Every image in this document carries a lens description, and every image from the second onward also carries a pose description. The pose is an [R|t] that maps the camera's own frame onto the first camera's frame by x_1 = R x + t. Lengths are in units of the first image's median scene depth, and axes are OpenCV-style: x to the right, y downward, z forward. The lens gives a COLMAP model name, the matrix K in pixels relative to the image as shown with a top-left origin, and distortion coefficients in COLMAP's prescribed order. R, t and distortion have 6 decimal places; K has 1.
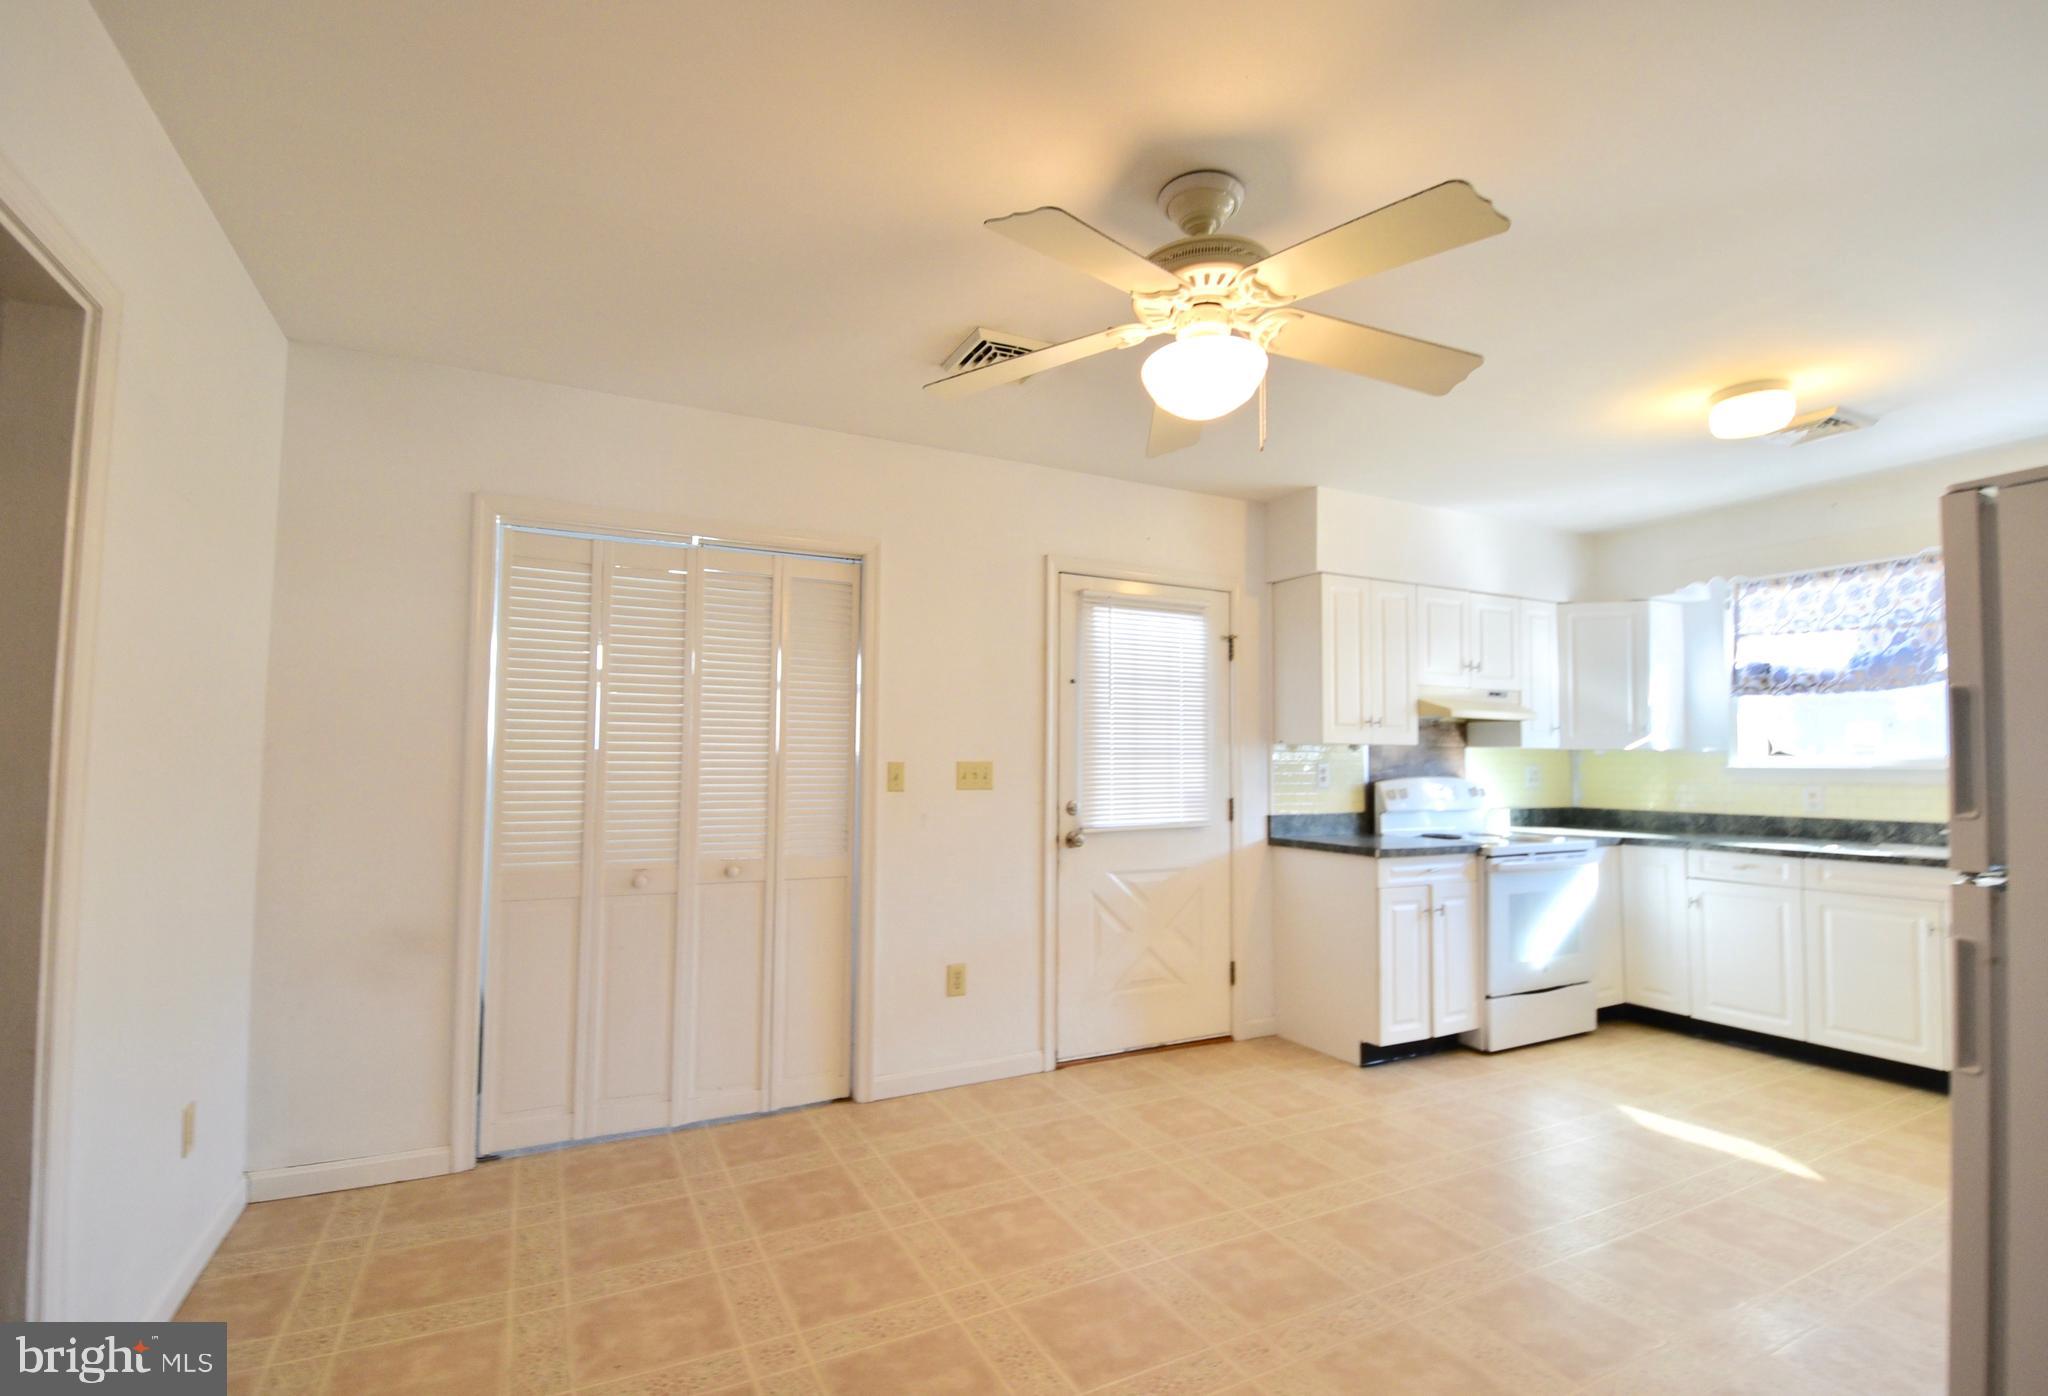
lens RADIAL K [[932.4, 0, 1020.7], [0, 932.4, 716.7], [0, 0, 1]] dist [-0.002360, -0.000718]
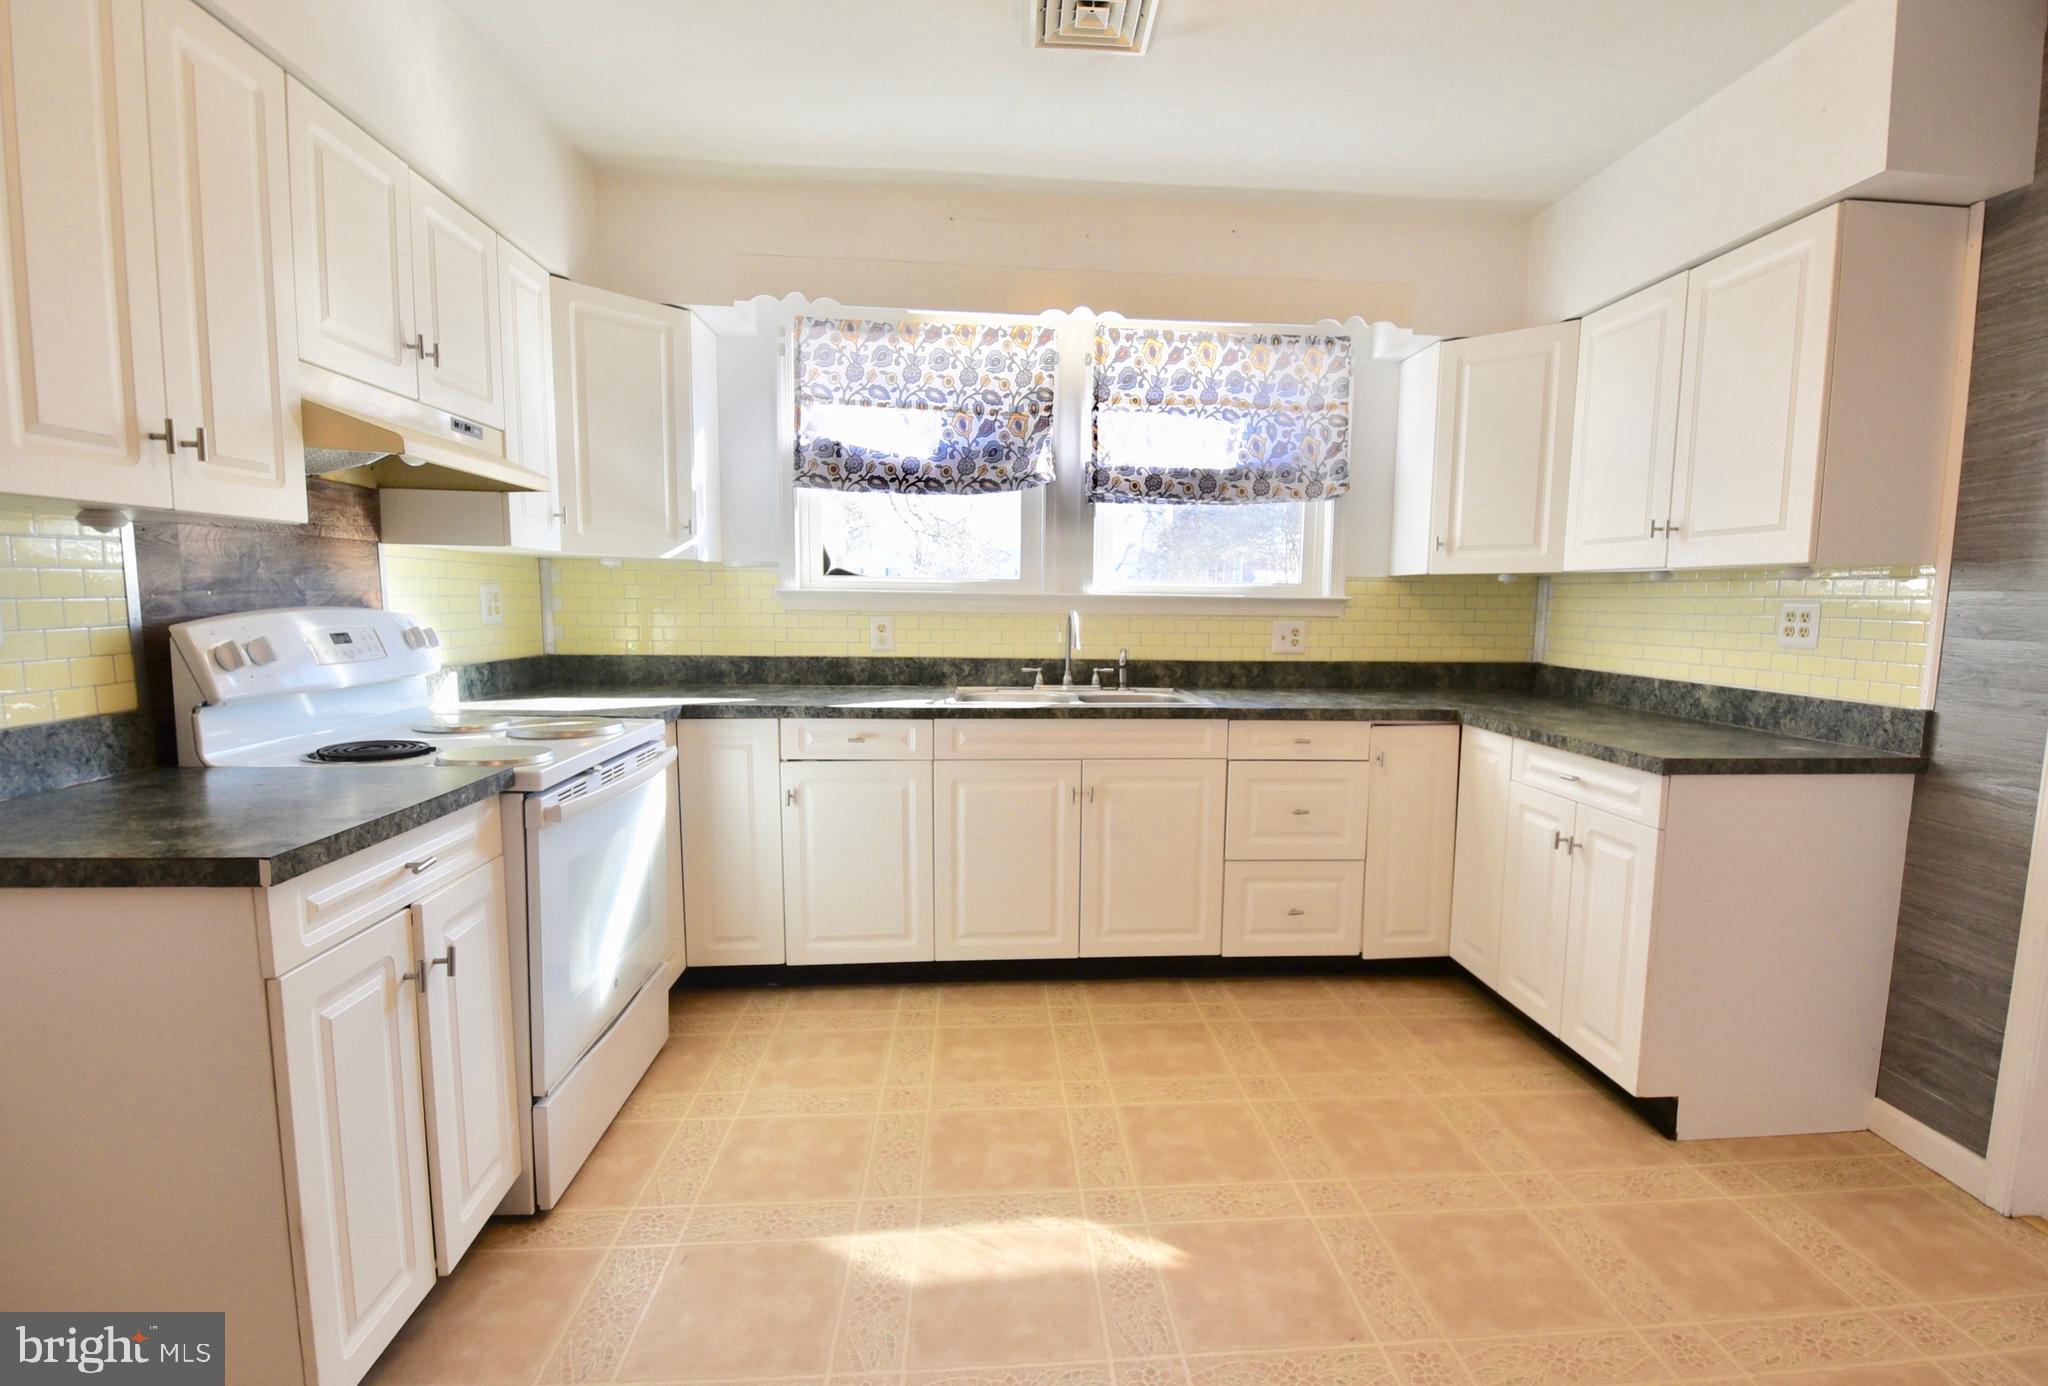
lens RADIAL K [[976.4, 0, 1074.9], [0, 976.4, 706.1], [0, 0, 1]] dist [0.022986, -0.000475]
pose [[0.370393, -0.104189, 0.923013, 0.171804], [-0.058768, 0.989070, 0.135229, 0.031686], [-0.927014, -0.104331, 0.360222, 0.587124]]
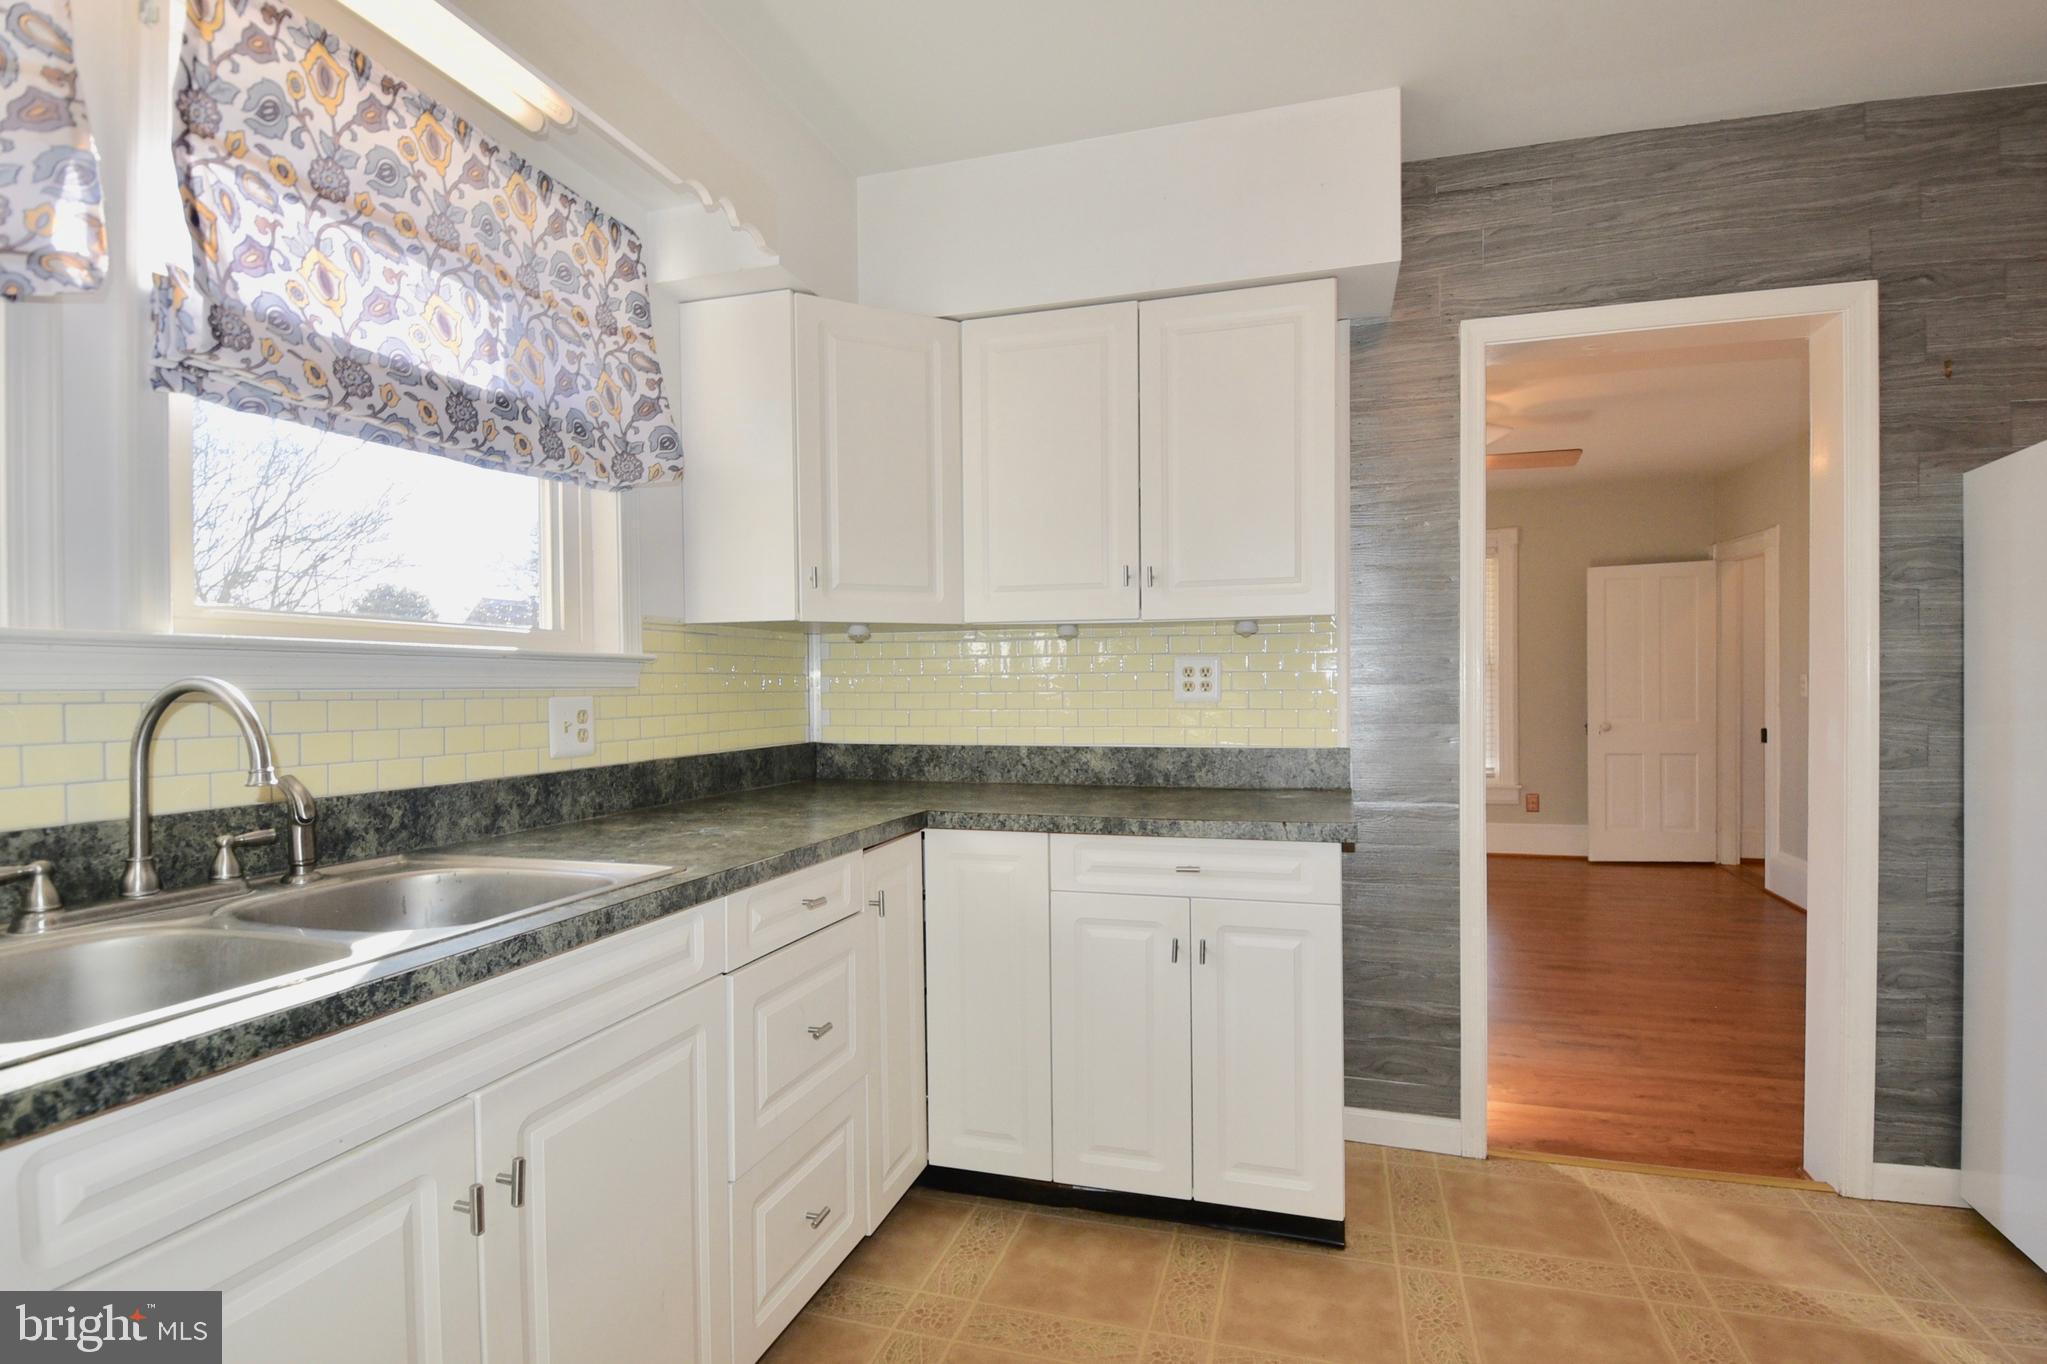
lens RADIAL K [[984.8, 0, 1053.0], [0, 984.8, 698.4], [0, 0, 1]] dist [0.026539, -0.027184]
pose [[-0.726469, -0.007847, 0.687154, 0.547773], [-0.030921, 0.999295, -0.021278, 0.067015], [-0.686503, -0.036705, -0.726200, 0.920883]]
